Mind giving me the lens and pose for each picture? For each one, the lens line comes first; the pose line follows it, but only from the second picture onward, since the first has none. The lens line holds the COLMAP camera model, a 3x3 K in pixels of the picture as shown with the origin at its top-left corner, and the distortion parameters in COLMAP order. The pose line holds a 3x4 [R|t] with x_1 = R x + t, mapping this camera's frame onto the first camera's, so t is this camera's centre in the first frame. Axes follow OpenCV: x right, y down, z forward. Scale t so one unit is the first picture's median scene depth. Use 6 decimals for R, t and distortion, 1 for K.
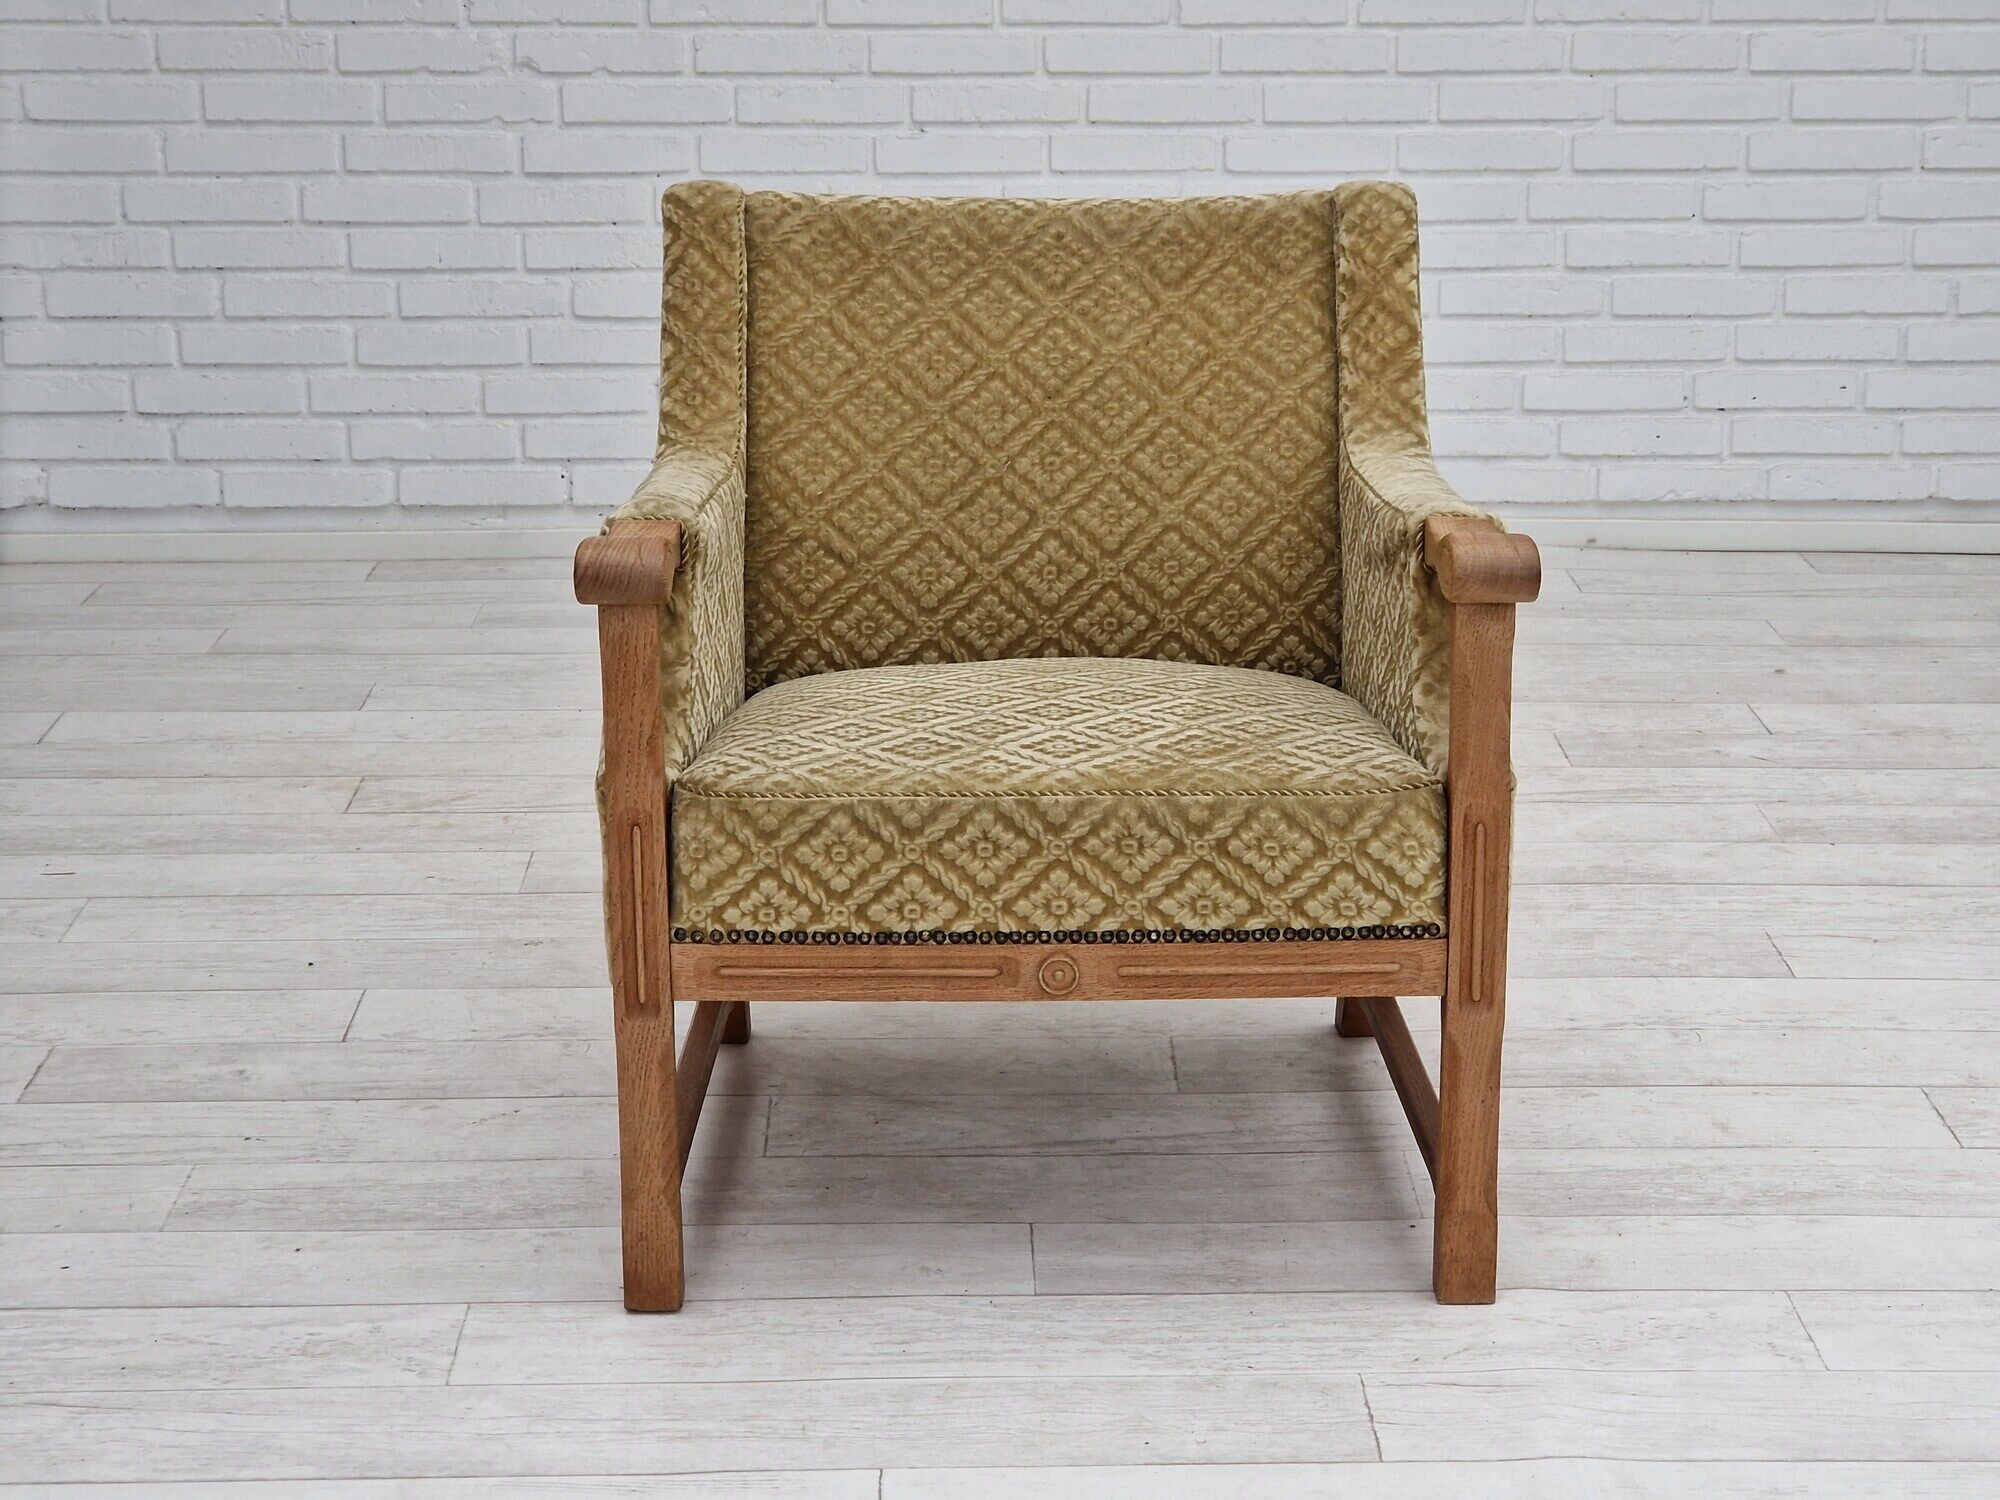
lens RADIAL K [[4034.7, 0, 1044.1], [0, 4034.7, 750.2], [0, 0, 1]] dist [0.031739, 0.333907]
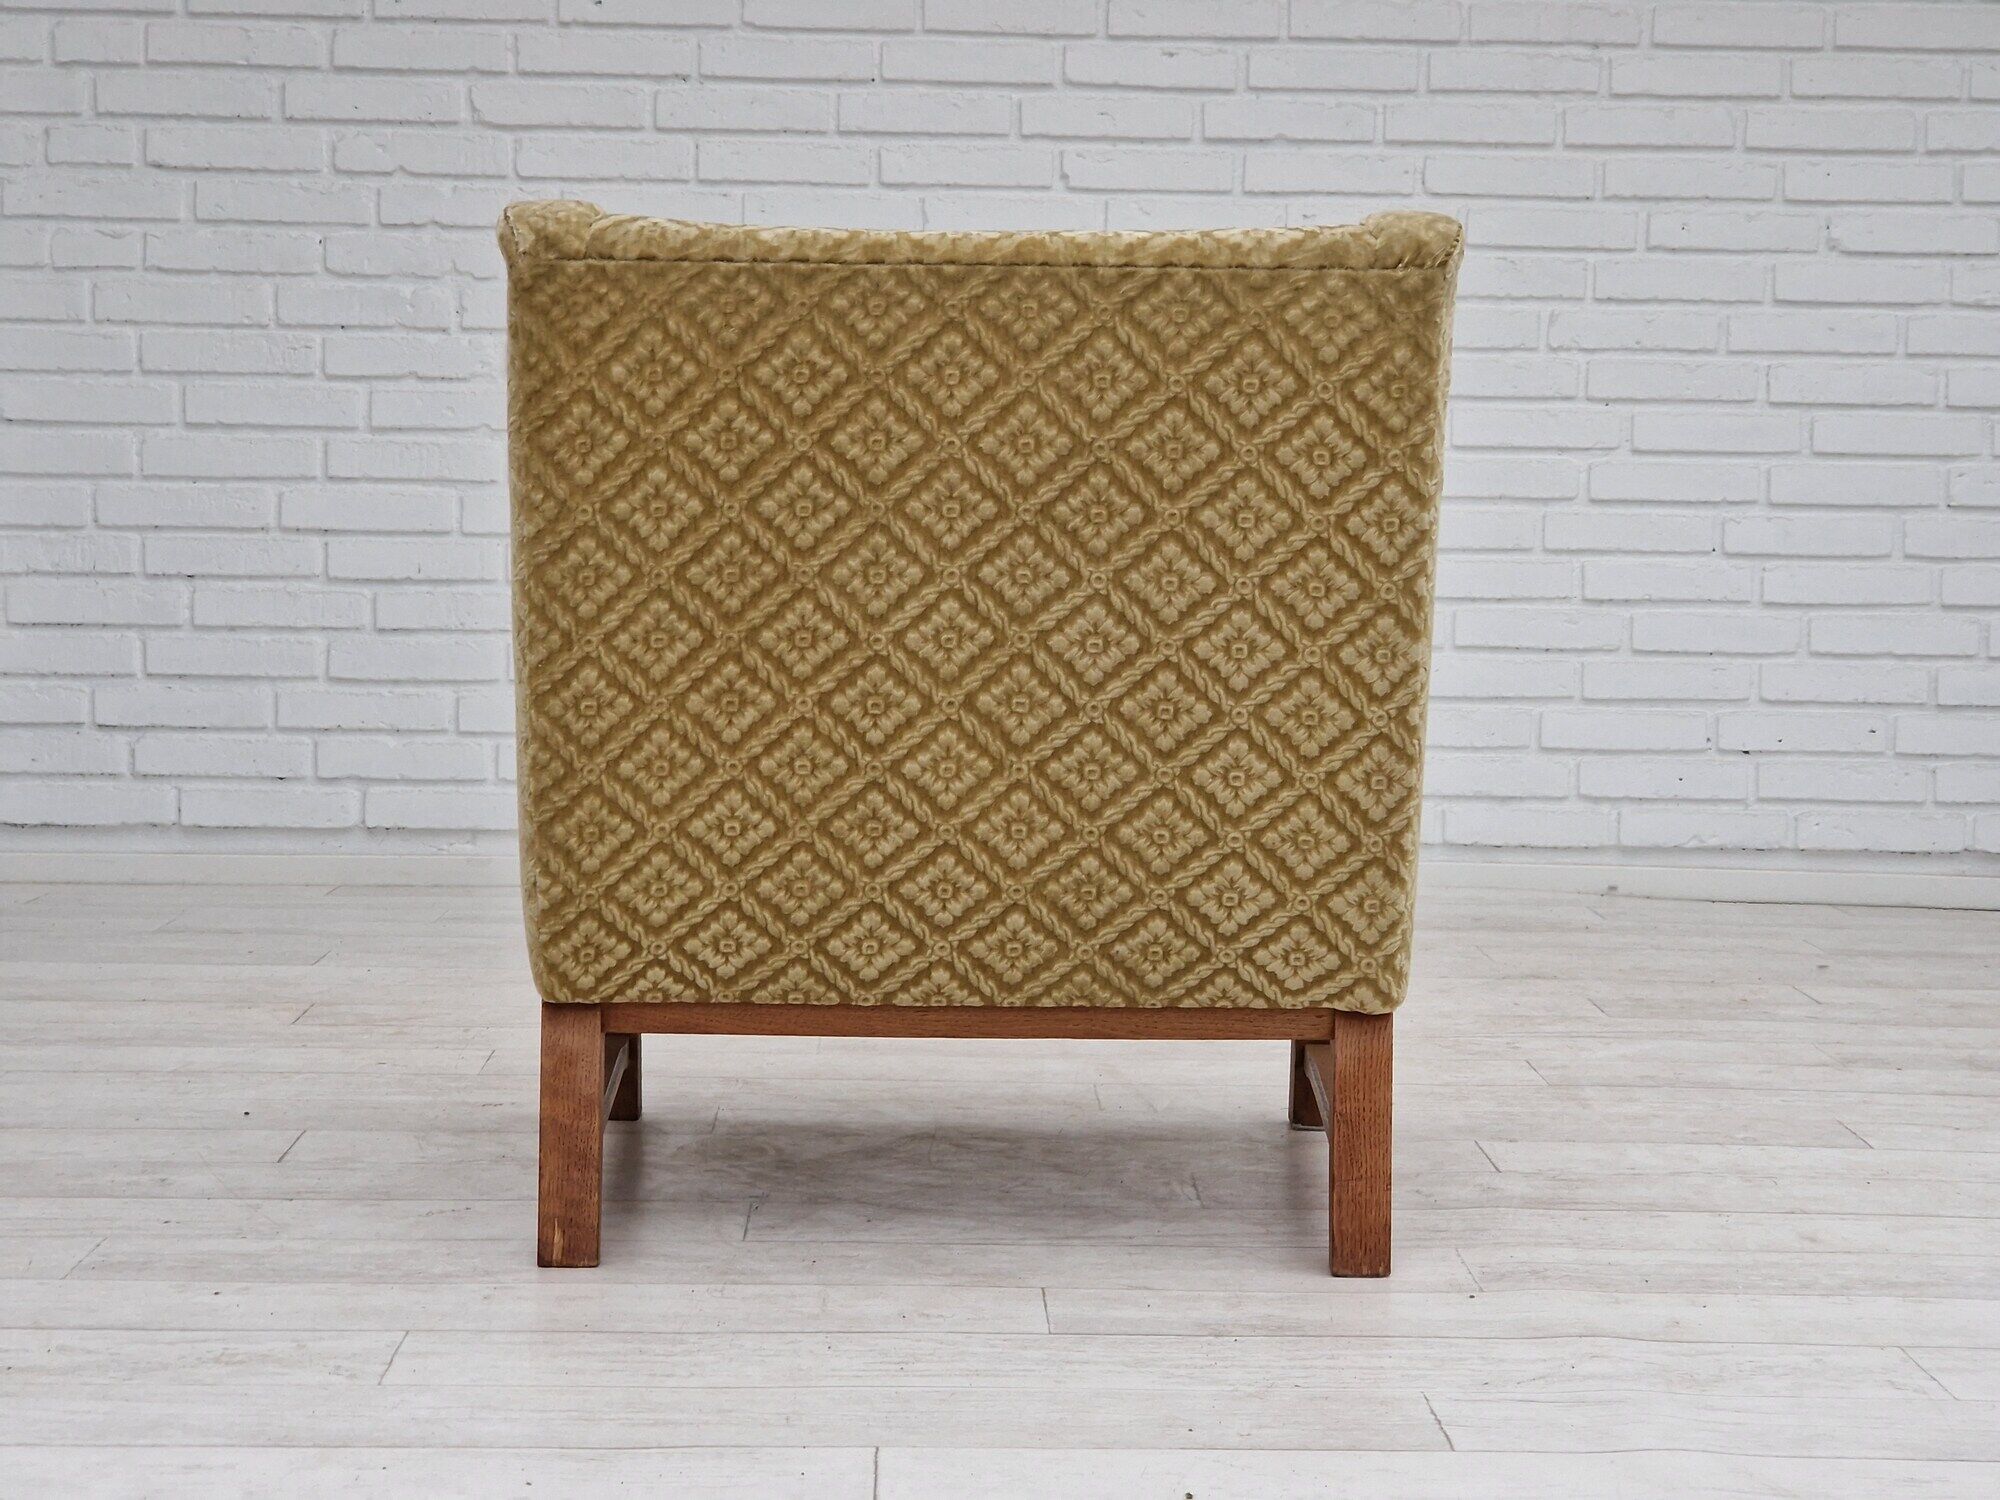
lens RADIAL K [[4013.4, 0, 1021.2], [0, 4013.4, 713.3], [0, 0, 1]] dist [0.008862, 0.596443]
pose [[0.999860, 0.016539, 0.002717, -0.007633], [-0.015654, 0.979435, -0.201154, 0.104722], [-0.005988, 0.201083, 0.979556, 0.065996]]
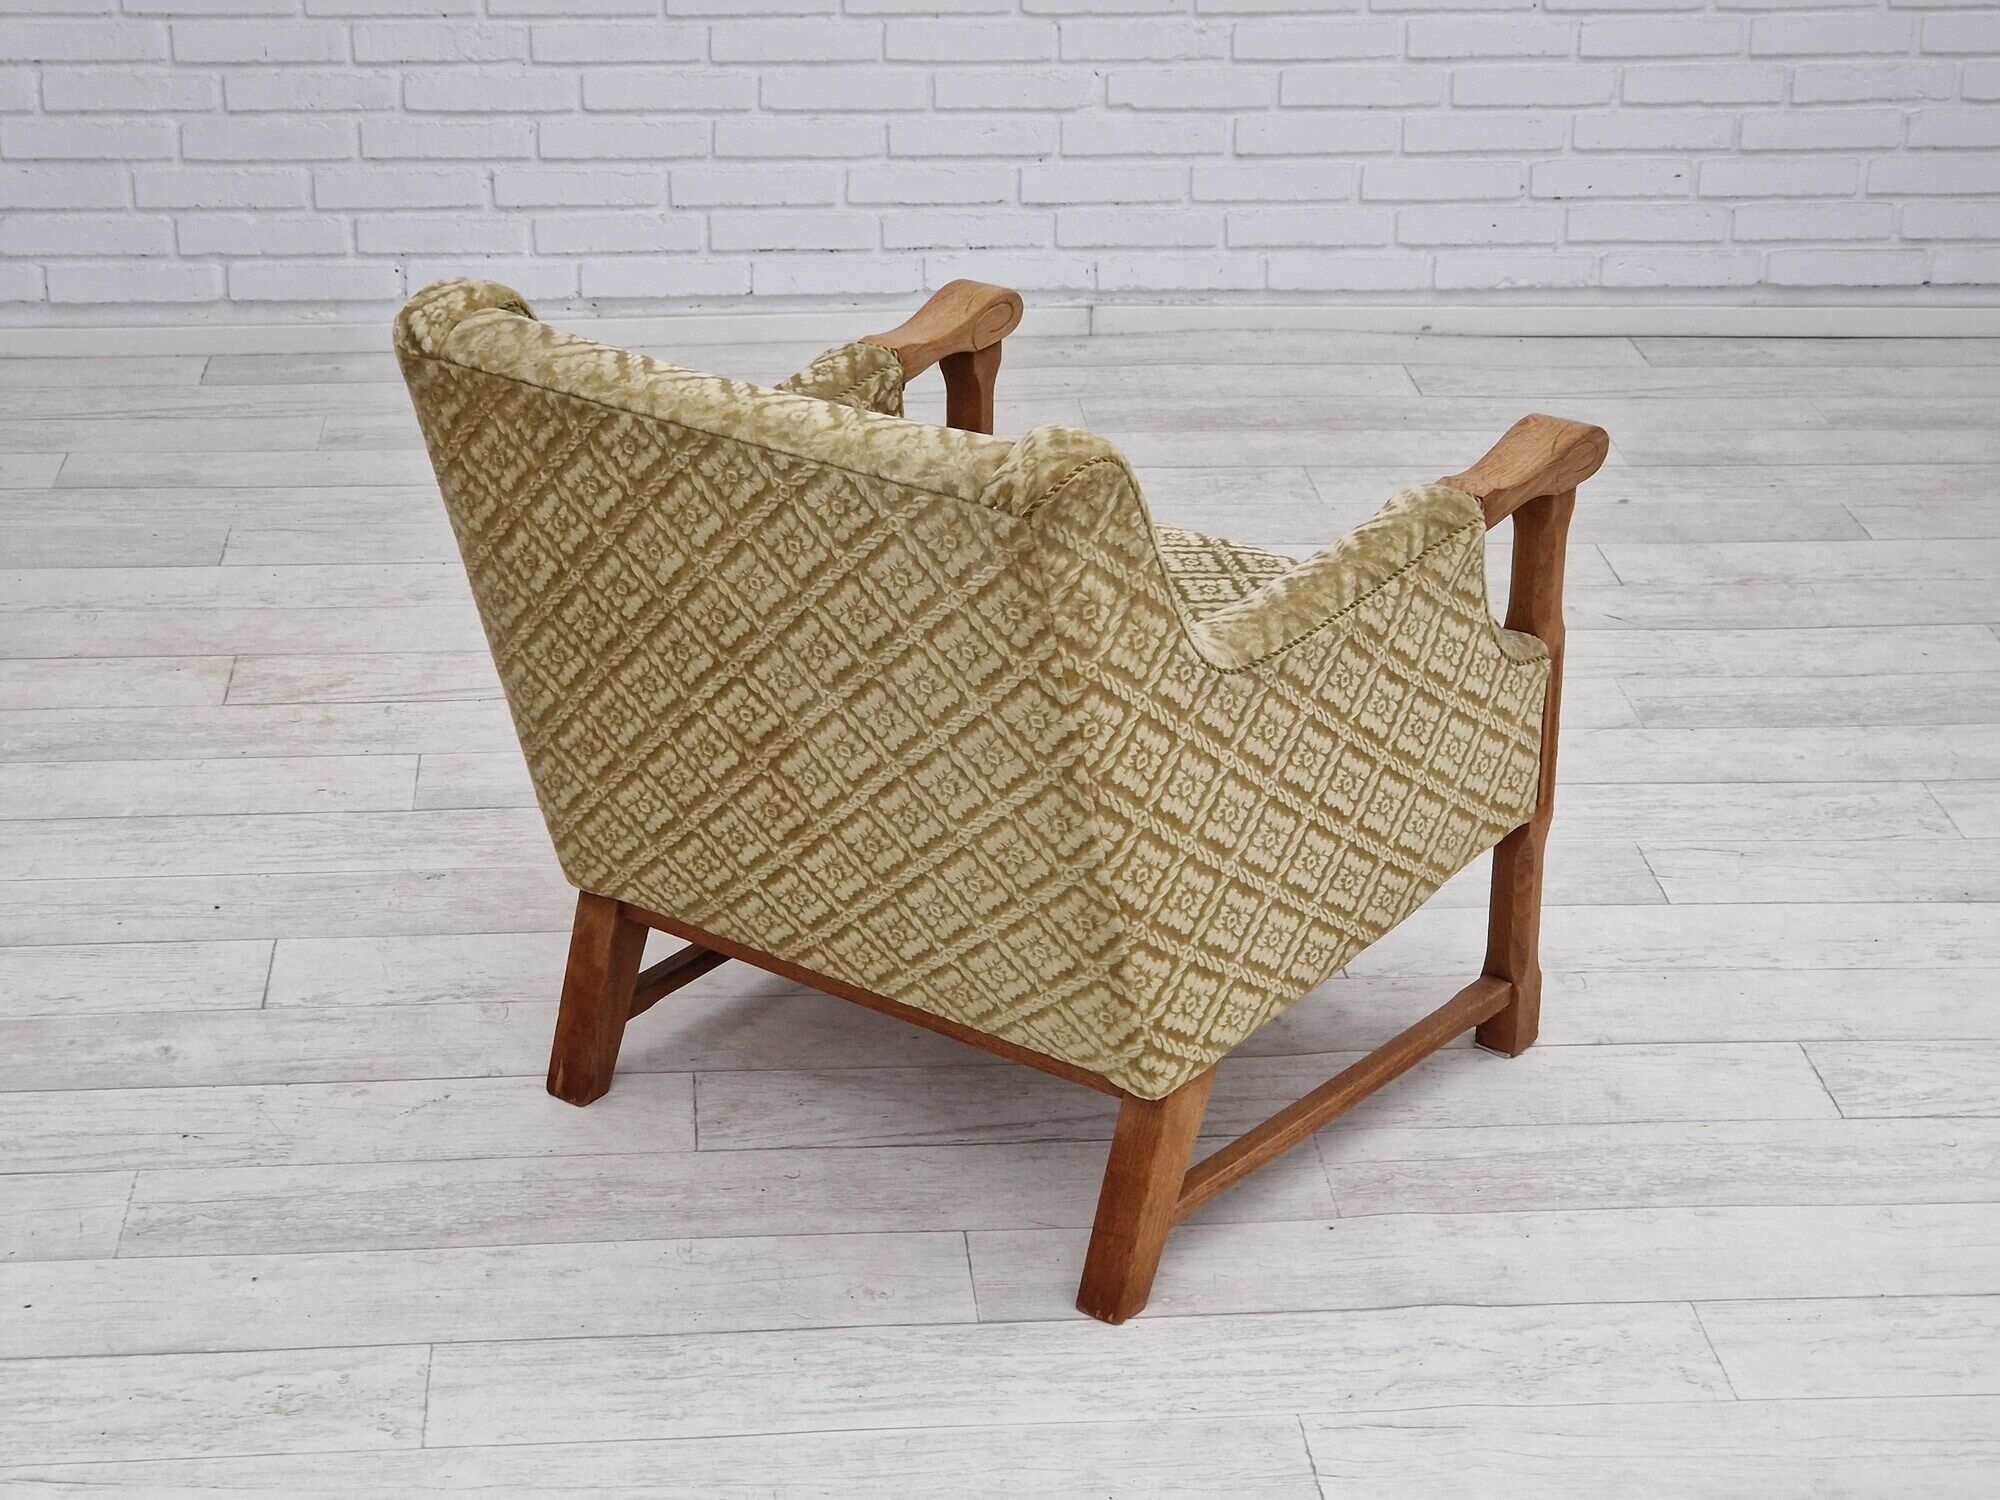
lens RADIAL K [[4036.8, 0, 1012.9], [0, 4036.8, 776.4], [0, 0, 1]] dist [0.019167, 0.462167]
pose [[0.997935, -0.012324, 0.063031, -0.033525], [0.003104, 0.989523, 0.144341, -0.090403], [-0.064149, -0.143847, 0.987519, -0.004189]]
